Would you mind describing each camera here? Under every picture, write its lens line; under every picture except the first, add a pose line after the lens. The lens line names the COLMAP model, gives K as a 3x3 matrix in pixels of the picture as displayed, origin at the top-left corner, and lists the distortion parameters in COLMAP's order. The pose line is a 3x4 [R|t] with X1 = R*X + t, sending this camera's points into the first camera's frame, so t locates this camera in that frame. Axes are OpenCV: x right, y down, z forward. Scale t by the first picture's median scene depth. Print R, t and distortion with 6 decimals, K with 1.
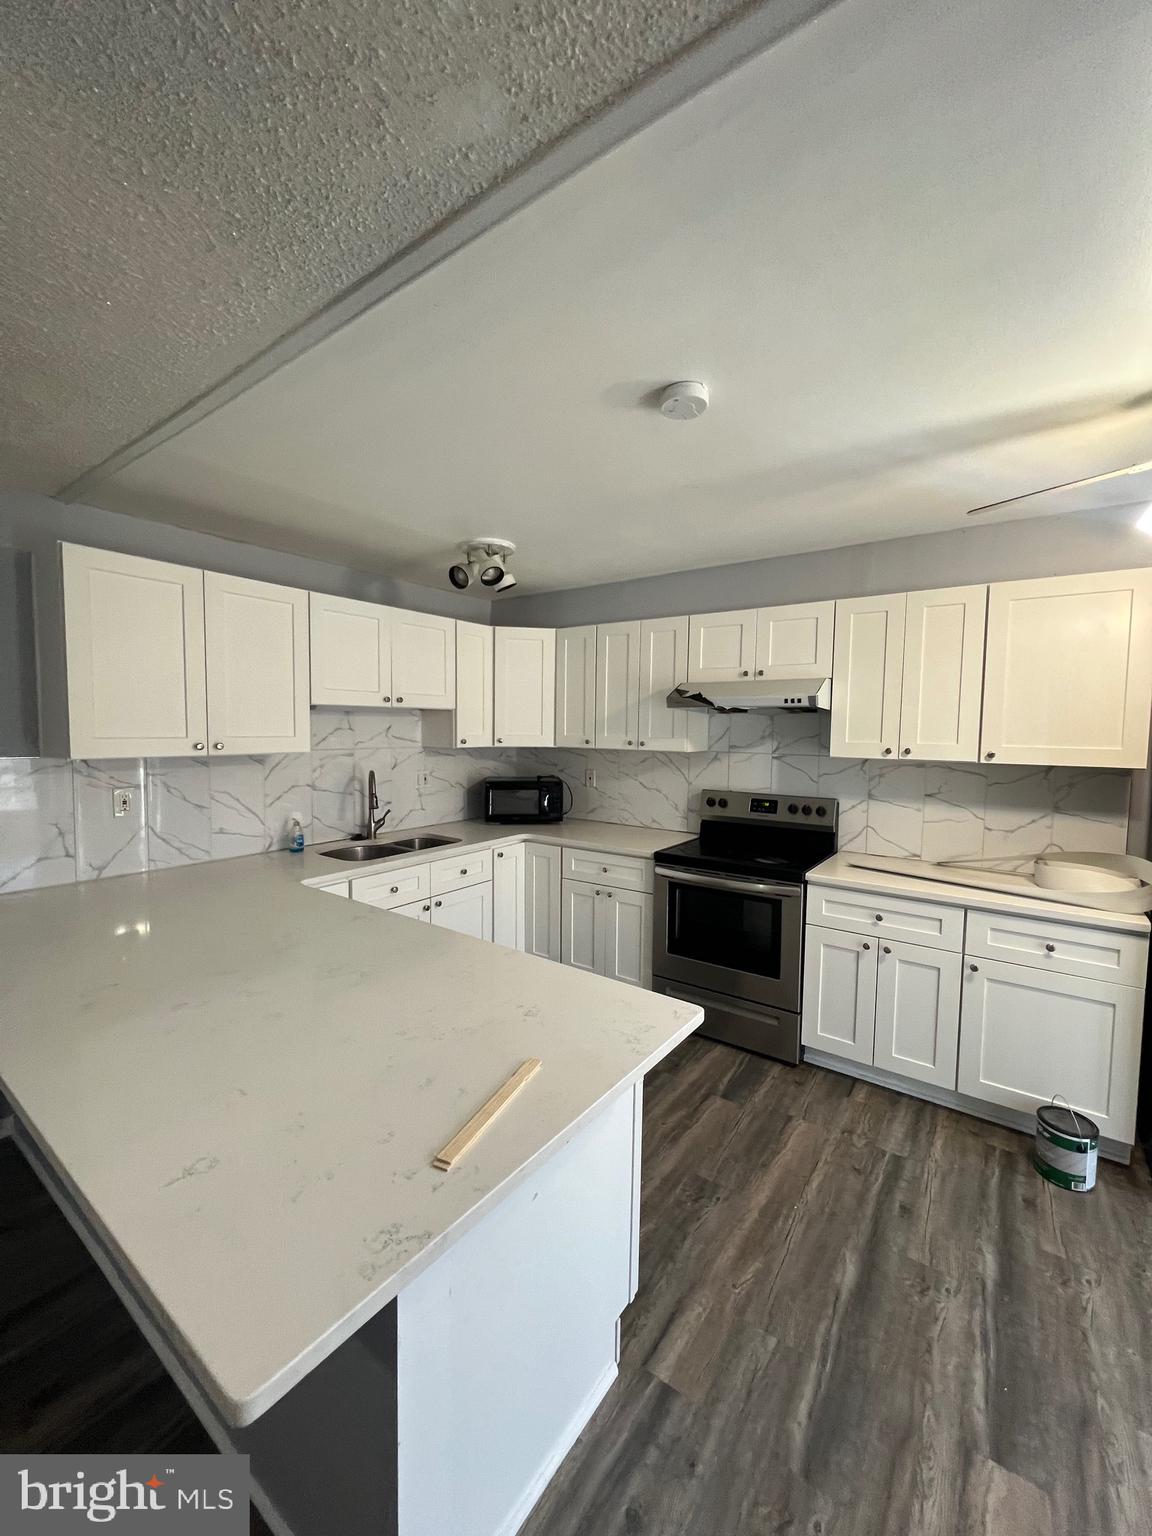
lens RADIAL K [[612.6, 0, 576.2], [0, 612.6, 768.5], [0, 0, 1]] dist [0.001001, 0.000029]
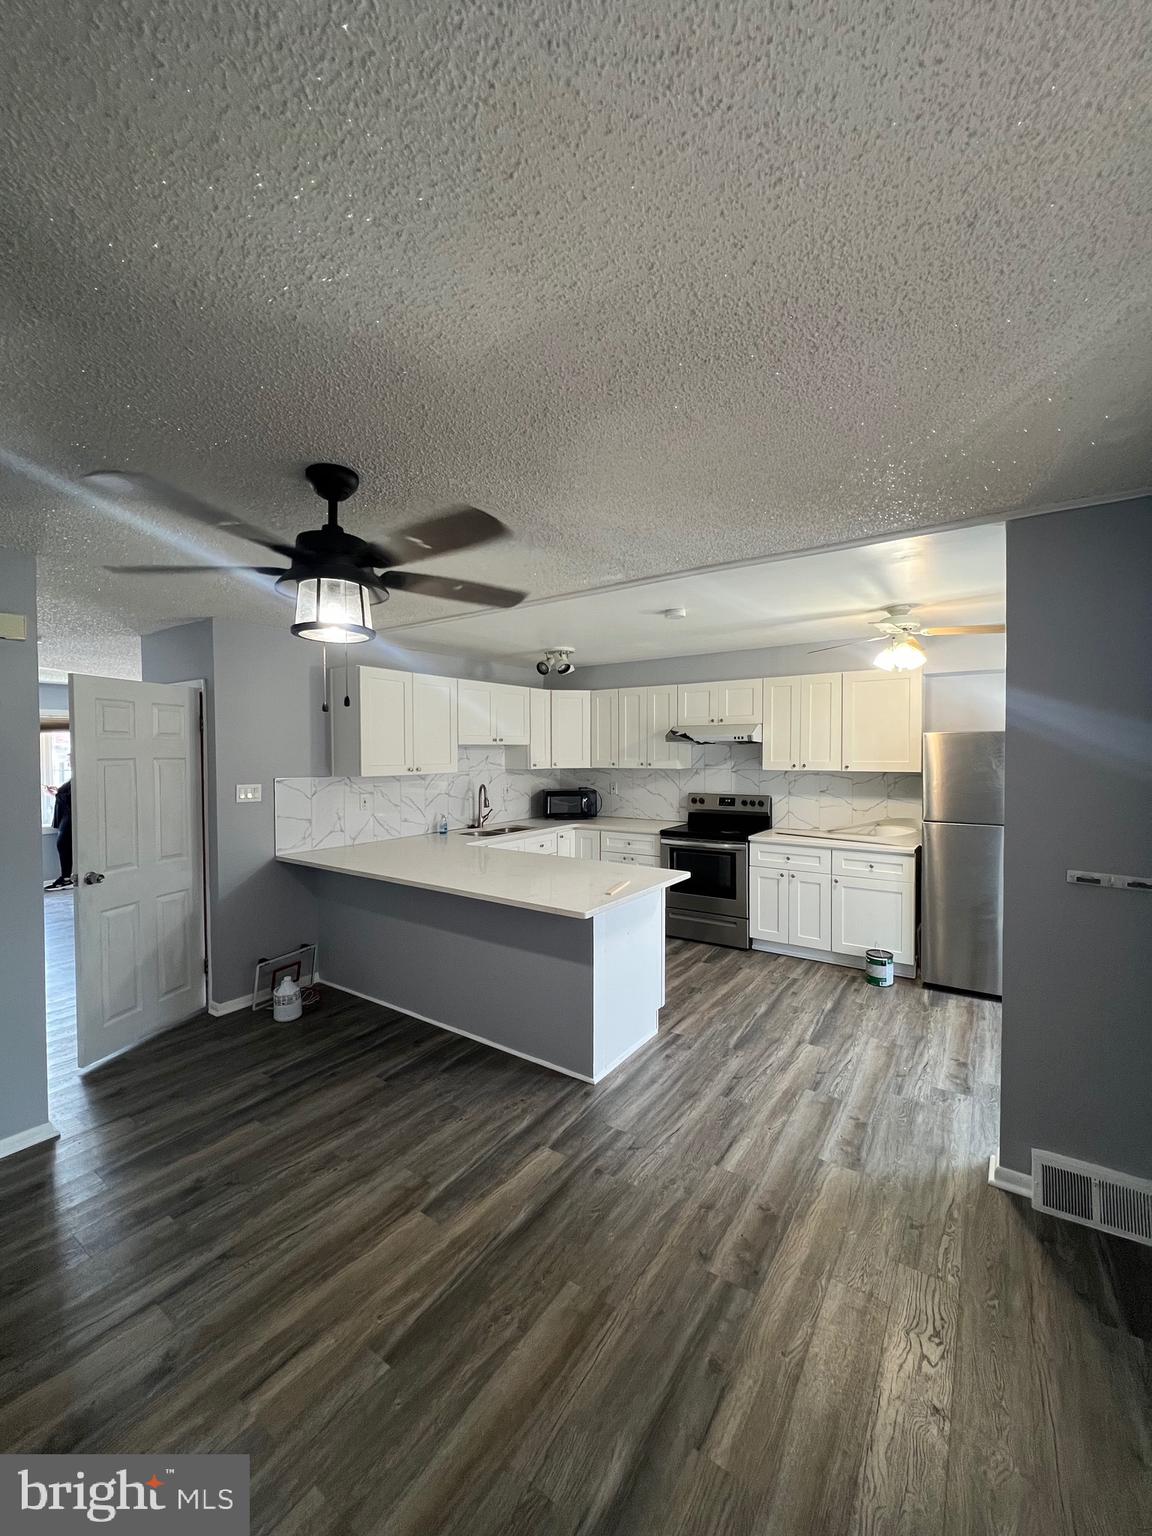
lens RADIAL K [[612.6, 0, 574.4], [0, 612.6, 769.2], [0, 0, 1]] dist [0.001001, 0.000029]
pose [[0.999682, -0.018743, 0.016894, -0.131806], [0.019380, 0.999076, -0.038359, 0.033453], [-0.016160, 0.038674, 0.999121, -0.666714]]
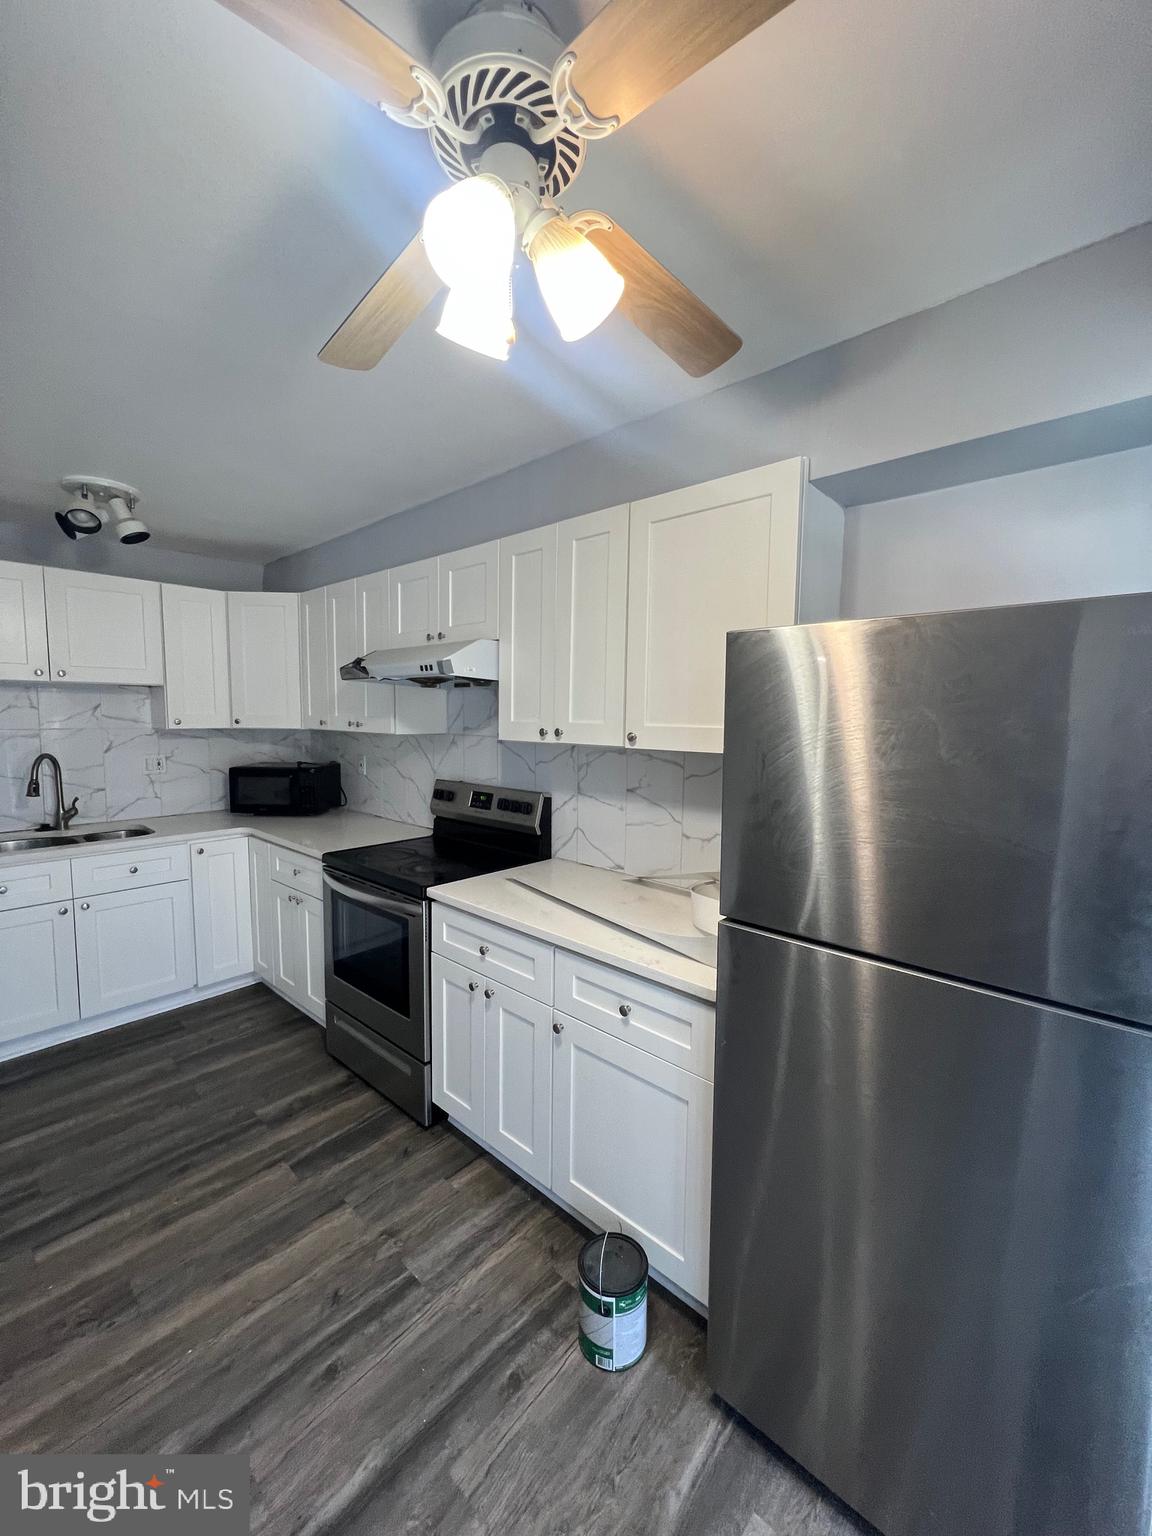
lens RADIAL K [[612.6, 0, 575.9], [0, 612.6, 768.0], [0, 0, 1]] dist [0.001001, 0.000029]
pose [[0.993551, 0.010336, -0.112918, 0.585657], [-0.008025, 0.999749, 0.020899, -0.000354], [0.113106, -0.019858, 0.993384, 0.221464]]
